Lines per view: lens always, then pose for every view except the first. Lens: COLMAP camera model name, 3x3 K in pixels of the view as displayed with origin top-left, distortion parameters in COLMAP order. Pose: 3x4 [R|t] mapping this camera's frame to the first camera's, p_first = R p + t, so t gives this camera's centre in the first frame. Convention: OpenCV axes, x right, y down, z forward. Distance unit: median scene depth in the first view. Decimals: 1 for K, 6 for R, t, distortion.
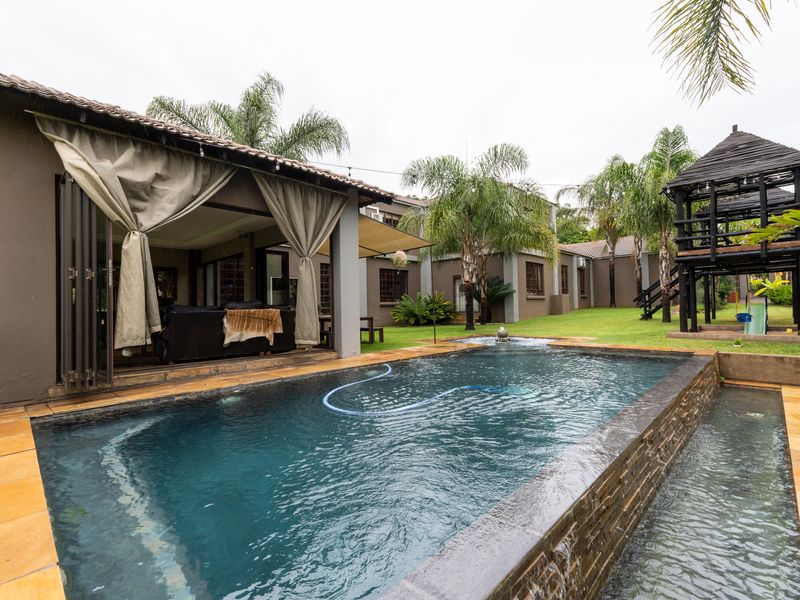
lens RADIAL K [[374.0, 0, 400.0], [0, 374.0, 300.0], [0, 0, 1]] dist [0.001949, 0.000767]
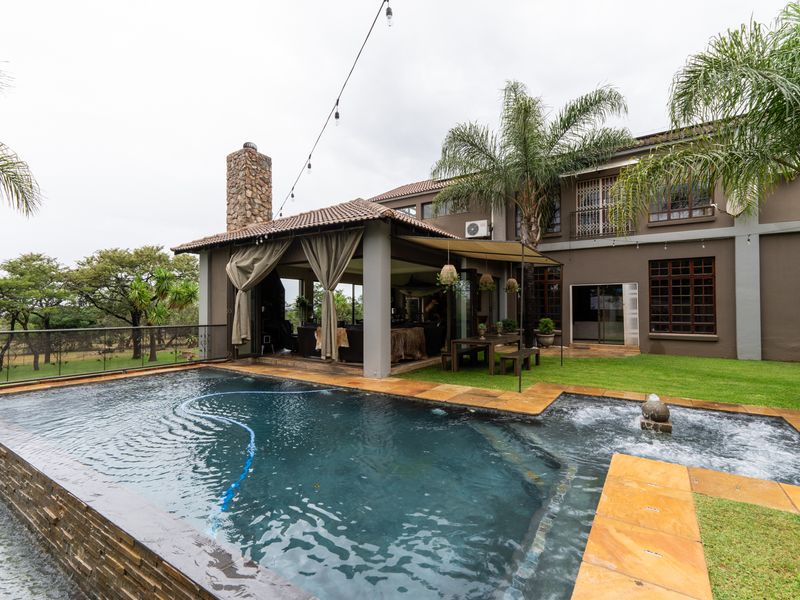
lens RADIAL K [[374.0, 0, 400.0], [0, 374.0, 300.0], [0, 0, 1]] dist [0.001949, 0.000767]
pose [[0.182873, -0.023563, -0.982854, 1.103045], [0.015119, 0.999662, -0.021153, -0.047663], [0.983020, -0.010991, 0.183167, 1.070527]]
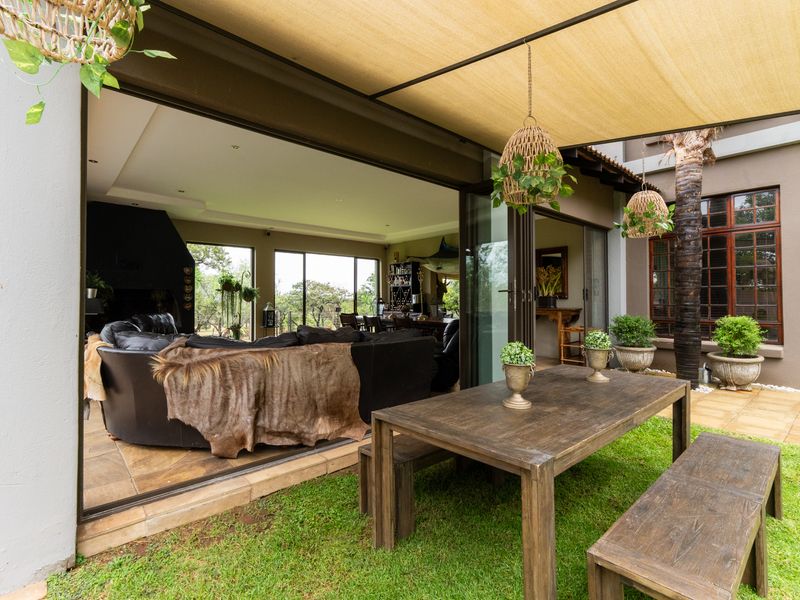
lens RADIAL K [[387.2, 0, 383.8], [0, 387.2, 296.3], [0, 0, 1]] dist [0.002835, 0.000636]
pose [[-0.090795, -0.008251, -0.995835, 0.125090], [0.014651, 0.999846, -0.009621, -0.025069], [0.995762, -0.015464, -0.090660, 1.549441]]
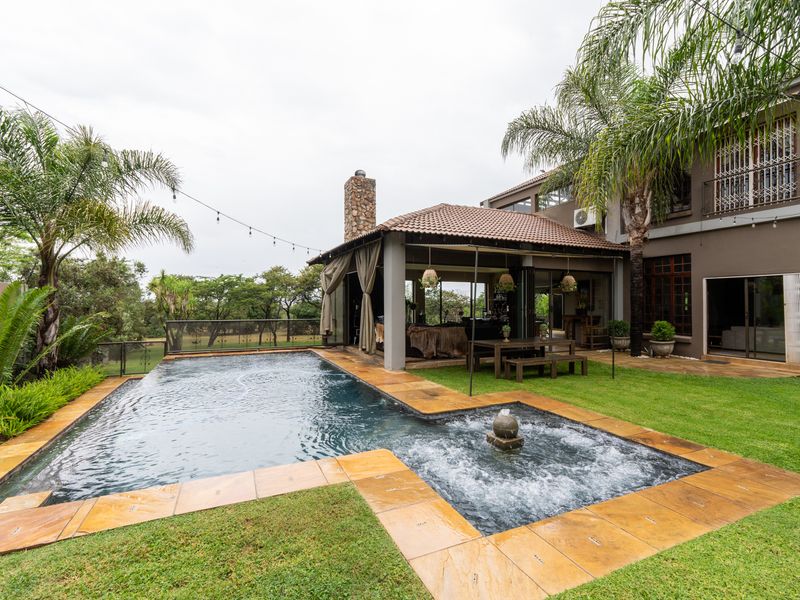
lens RADIAL K [[374.0, 0, 400.0], [0, 374.0, 300.0], [0, 0, 1]] dist [0.001949, 0.000767]
pose [[-0.361624, -0.007579, -0.932293, 1.180653], [0.012230, 0.999842, -0.012872, -0.063602], [0.932244, -0.016056, -0.361474, 1.775065]]
